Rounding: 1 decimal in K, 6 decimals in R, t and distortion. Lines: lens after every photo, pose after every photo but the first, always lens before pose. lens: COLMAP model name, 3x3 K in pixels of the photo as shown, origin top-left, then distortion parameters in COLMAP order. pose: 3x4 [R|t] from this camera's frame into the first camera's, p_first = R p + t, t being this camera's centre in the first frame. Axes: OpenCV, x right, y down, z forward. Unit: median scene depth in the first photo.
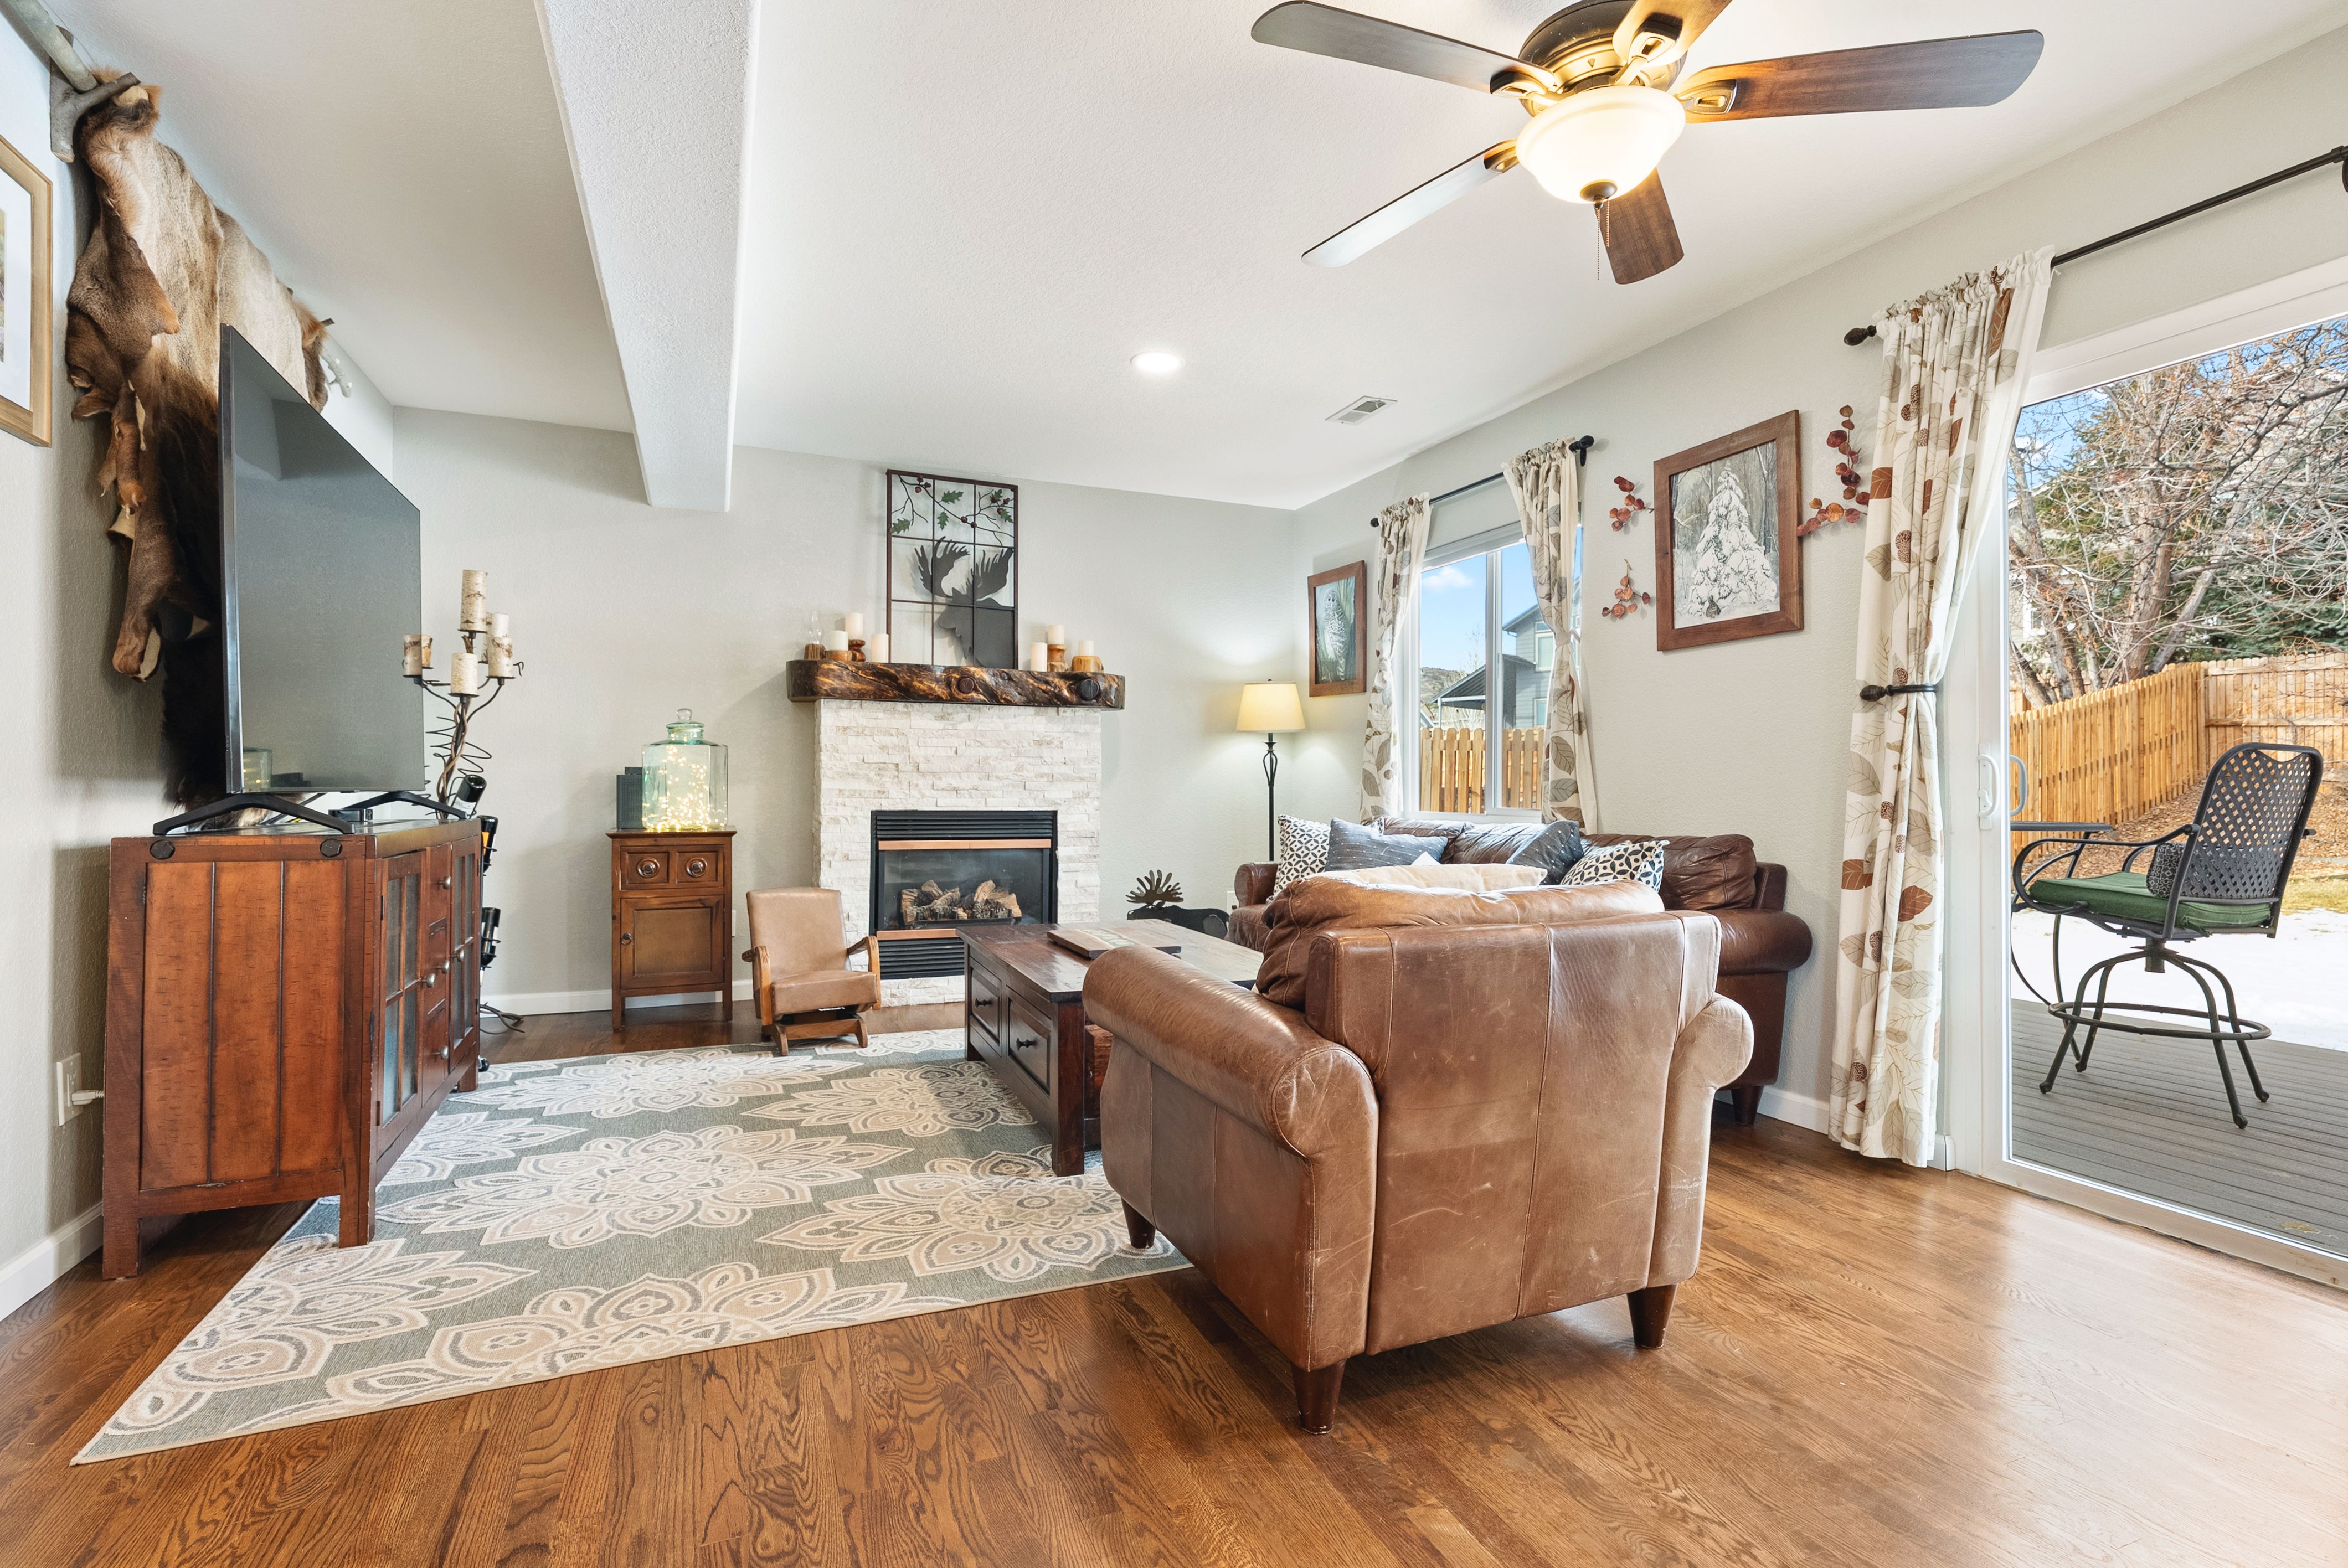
lens RADIAL K [[1126.9, 0, 1183.7], [0, 1126.9, 778.2], [0, 0, 1]] dist [0.002804, -0.001045]
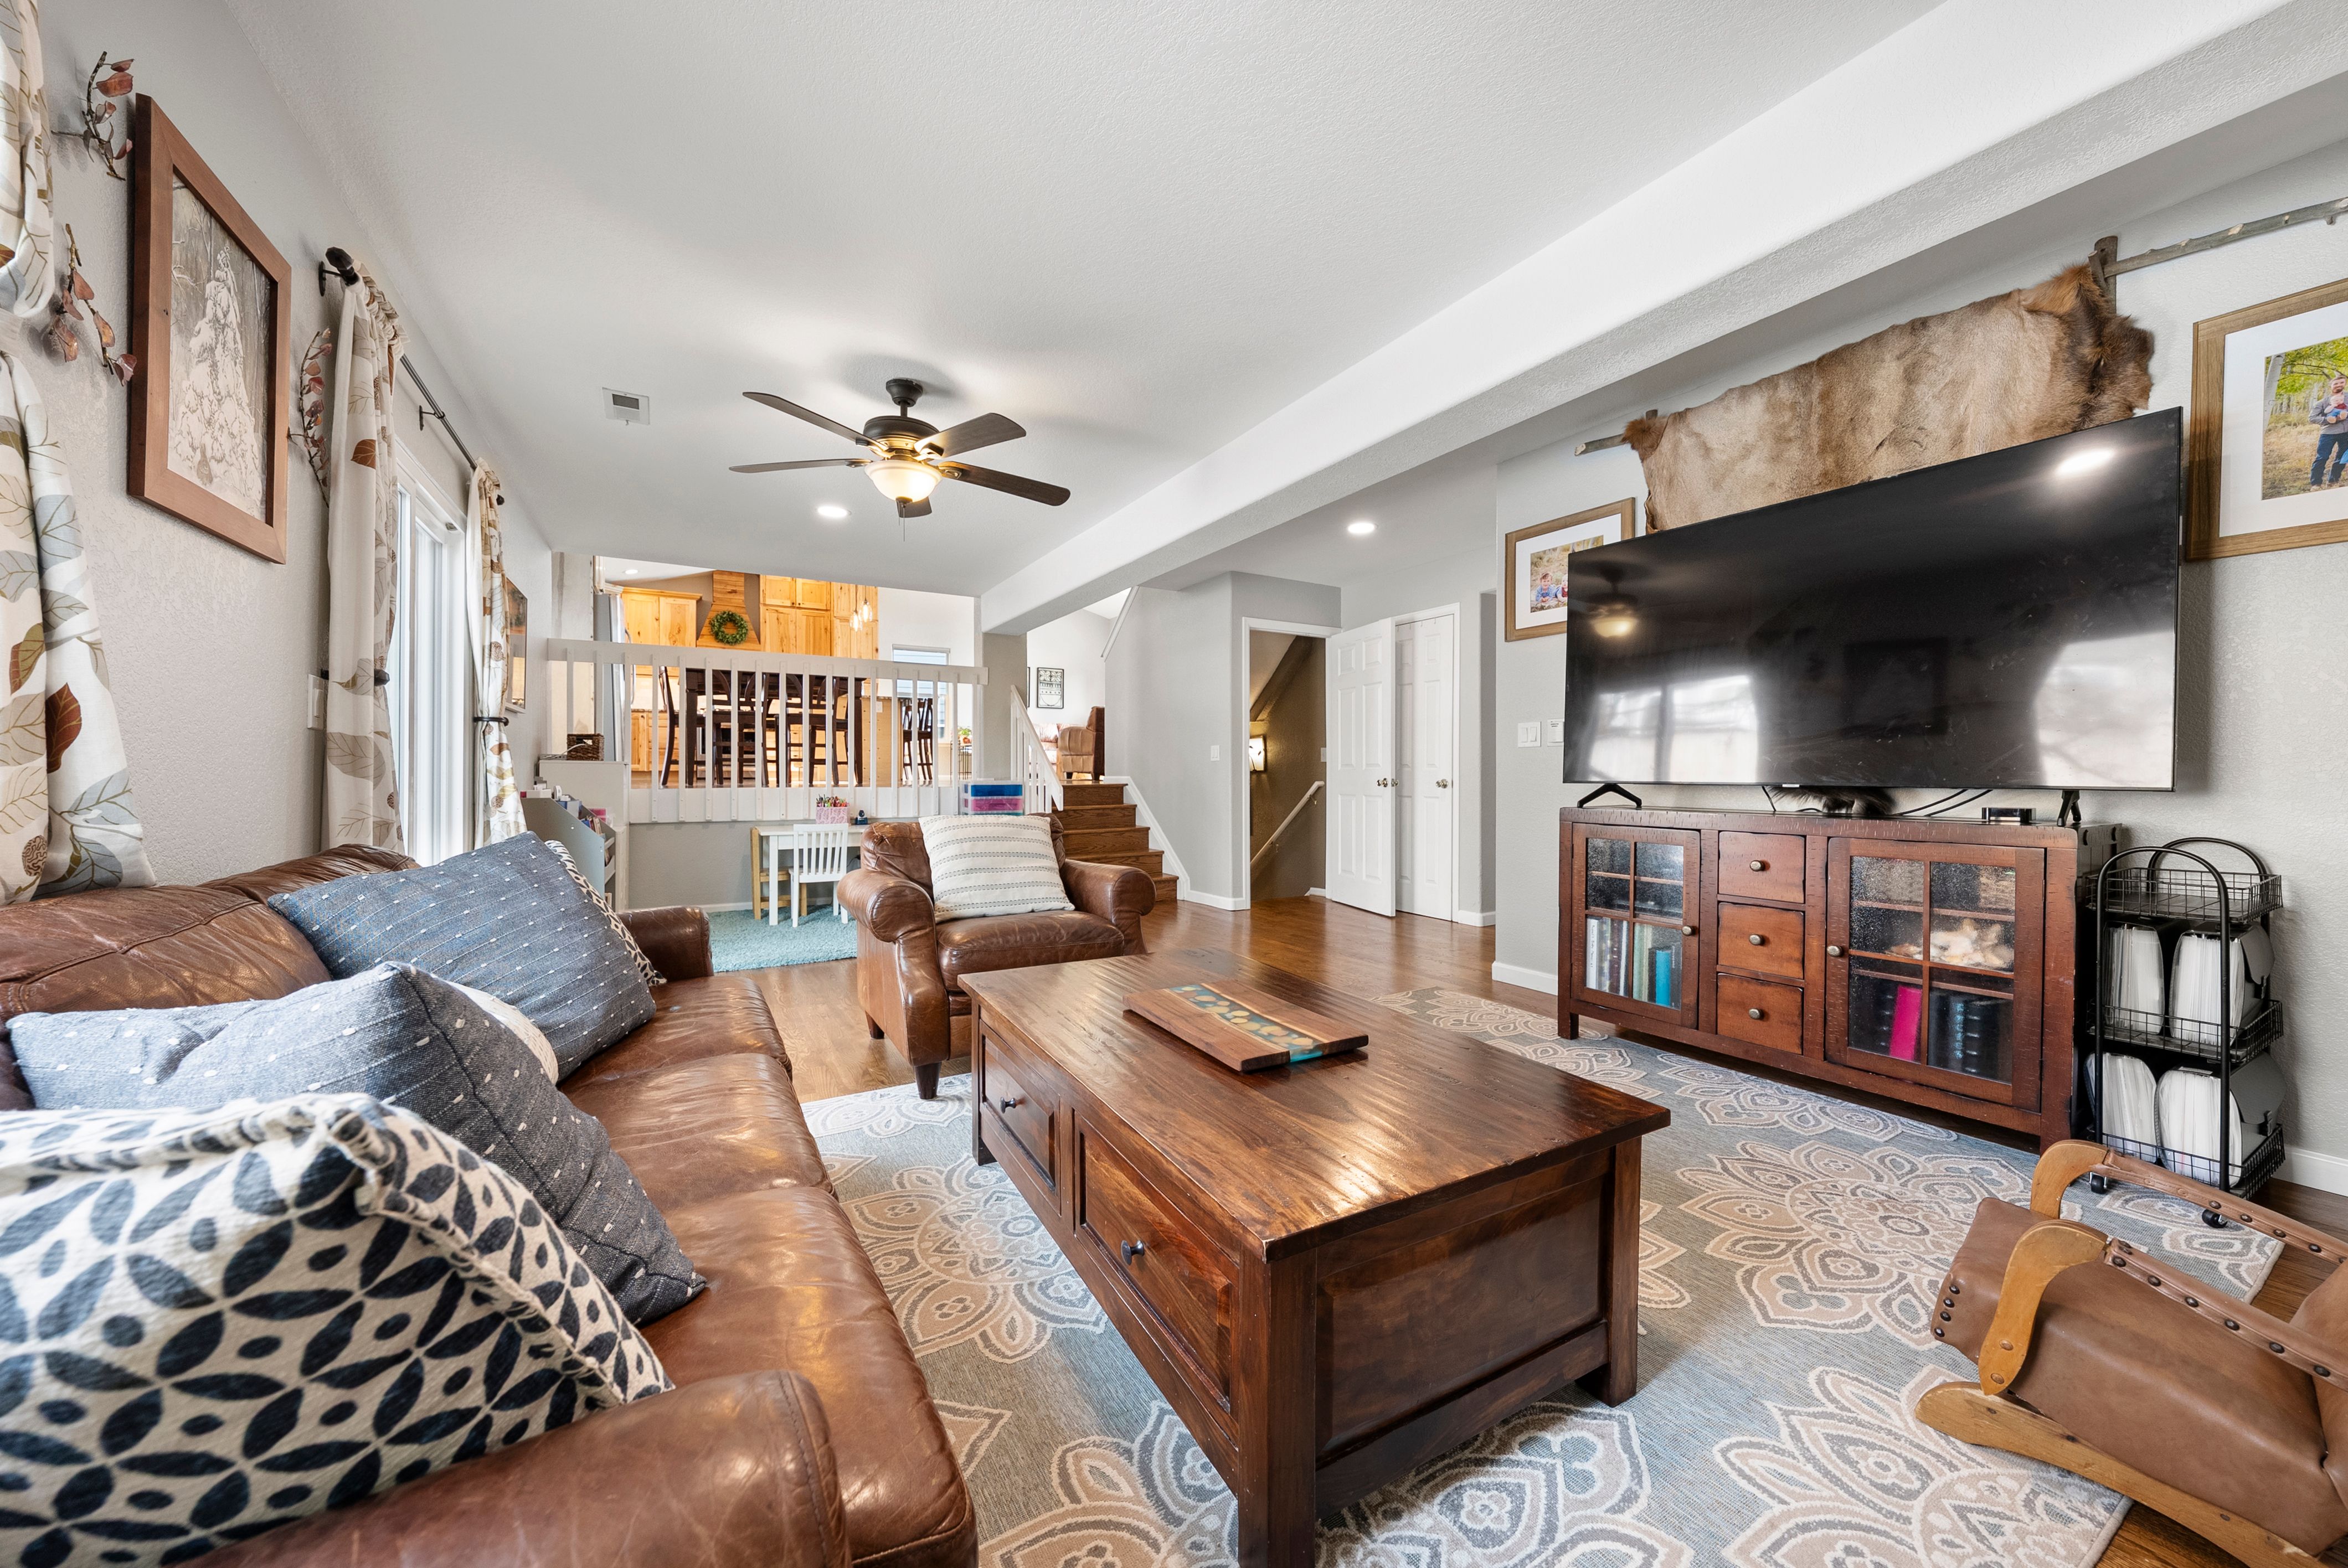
lens RADIAL K [[839.3, 0, 1184.0], [0, 839.3, 777.3], [0, 0, 1]] dist [-0.000234, 0.000077]
pose [[-0.990005, -0.003583, -0.140985, 0.025431], [-0.003230, 0.999991, -0.002734, 0.004742], [0.140993, -0.002251, -0.990008, 1.078911]]
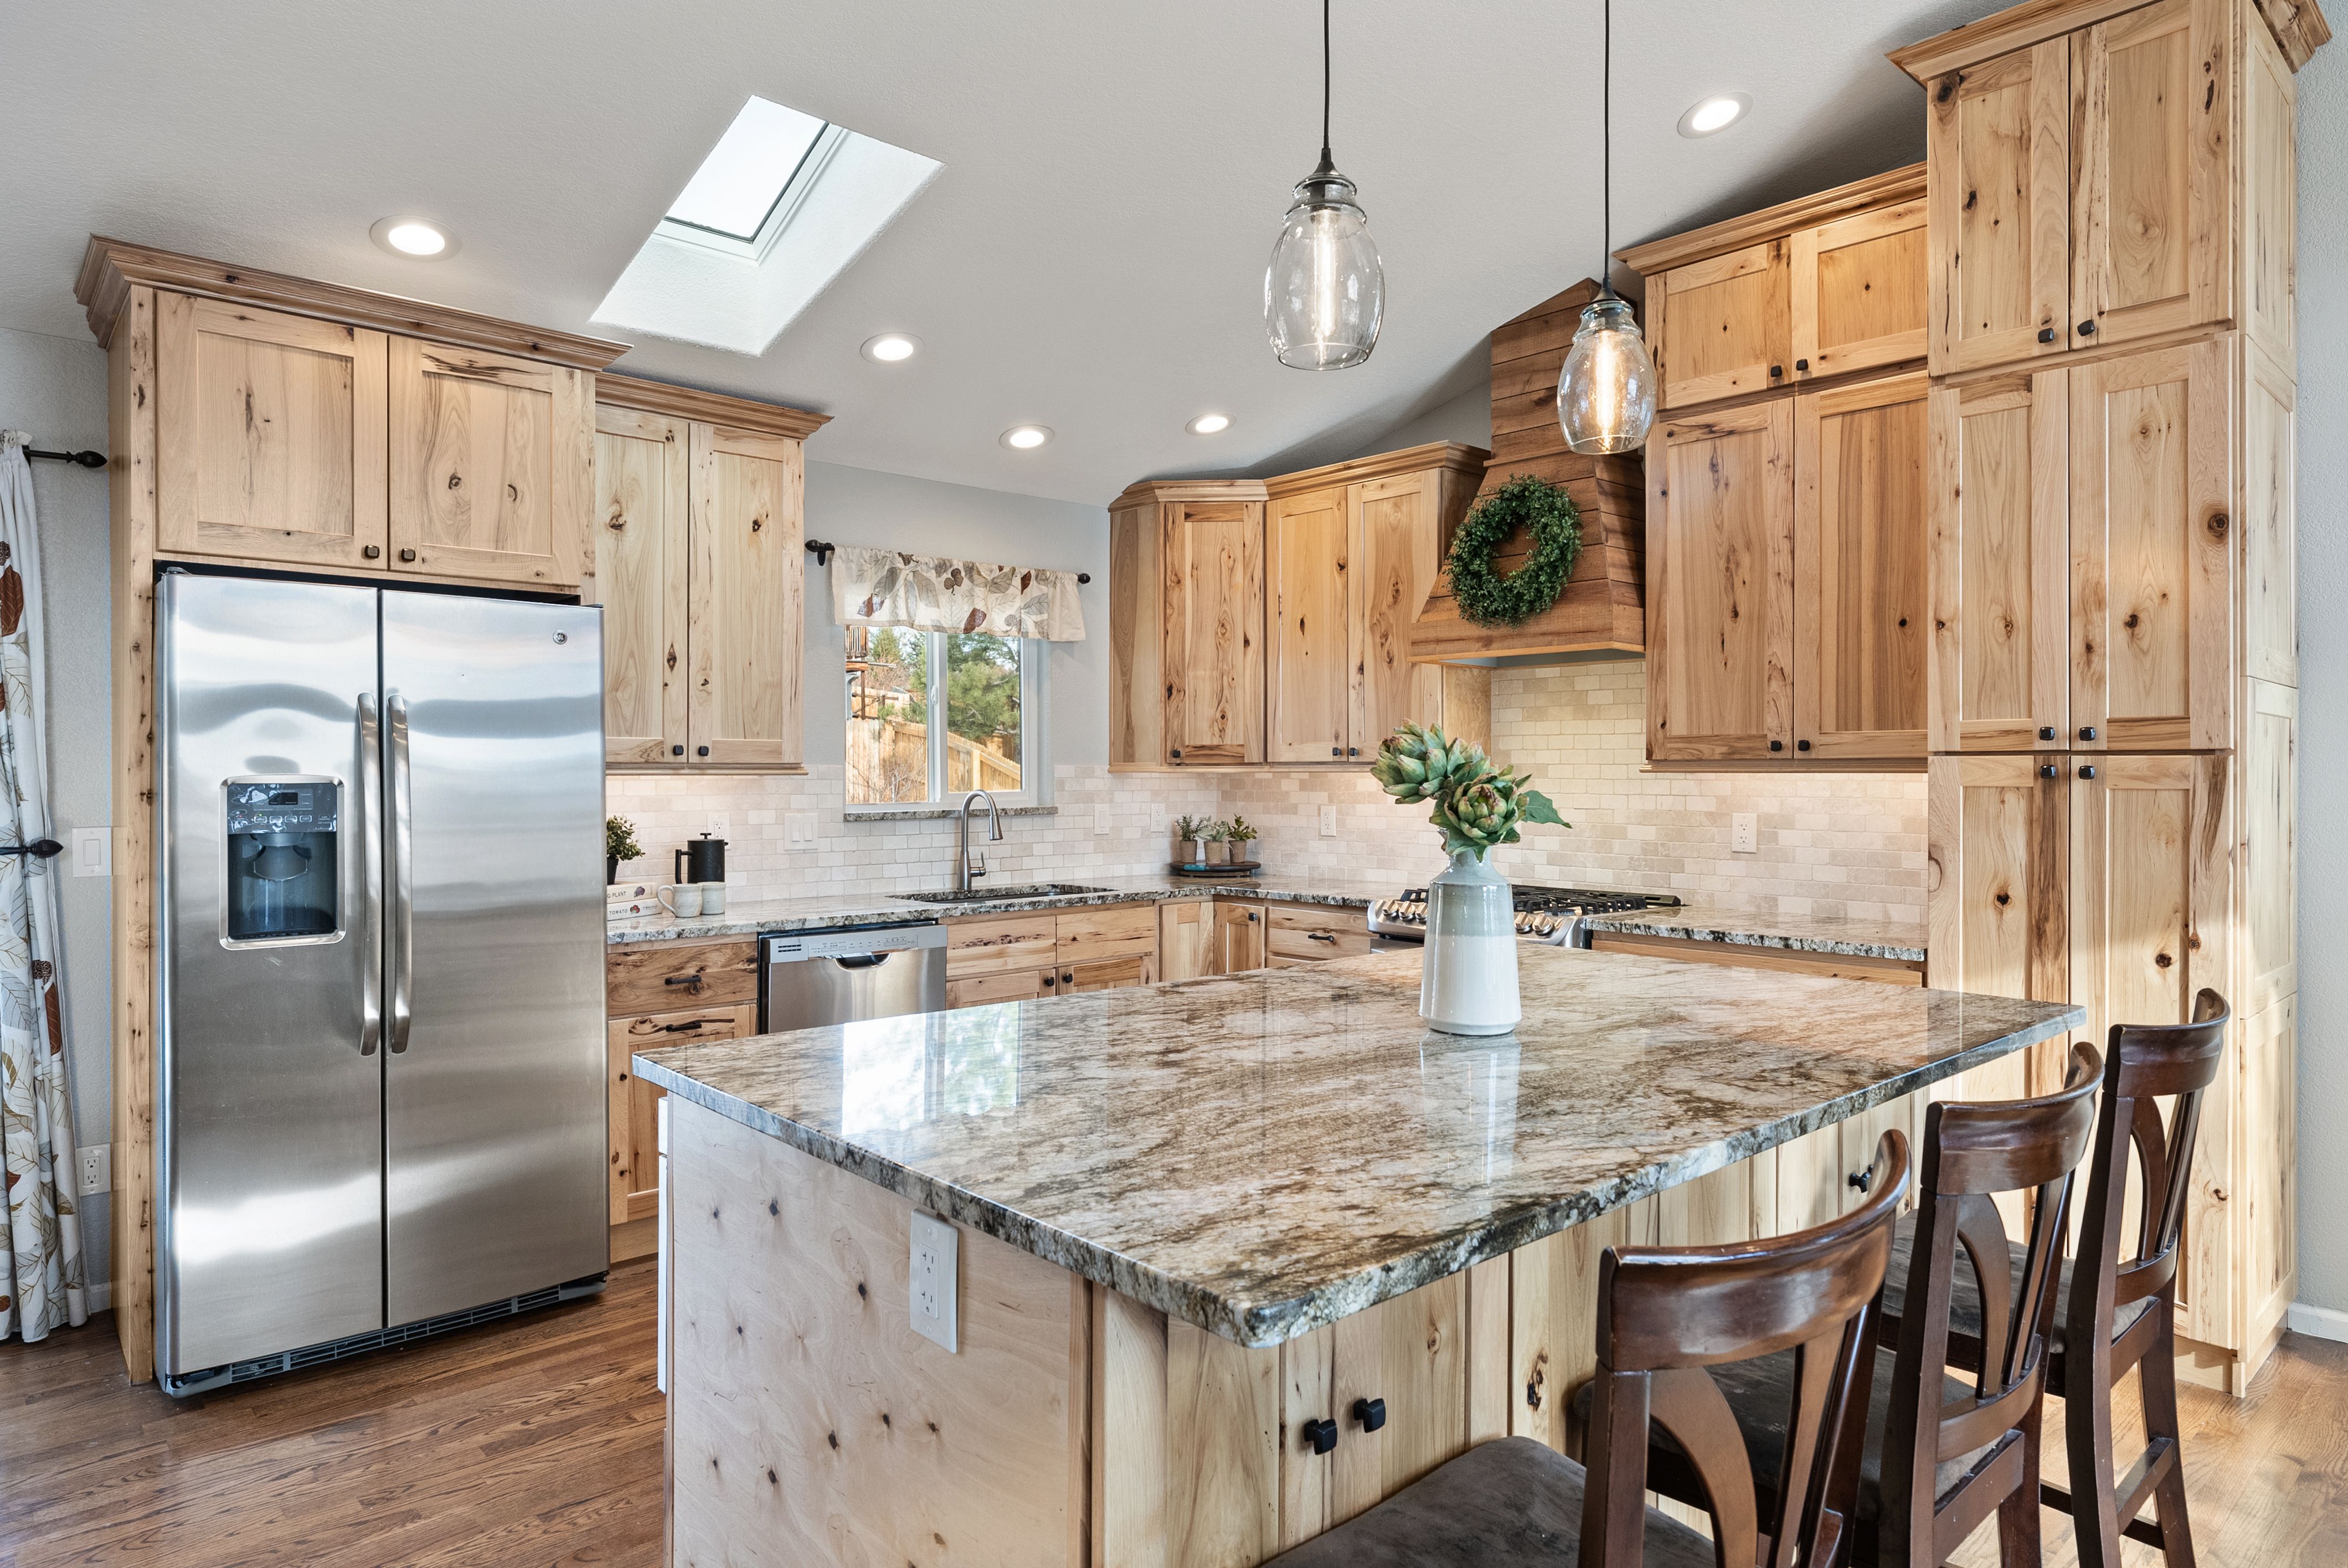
lens RADIAL K [[1372.5, 0, 1179.9], [0, 1372.5, 770.4], [0, 0, 1]] dist [0.002323, -0.000037]
pose [[-0.344593, -0.005795, 0.938734, 0.167611], [-0.008490, 0.999959, 0.003056, -0.270262], [-0.938714, -0.006917, -0.344629, -0.902589]]
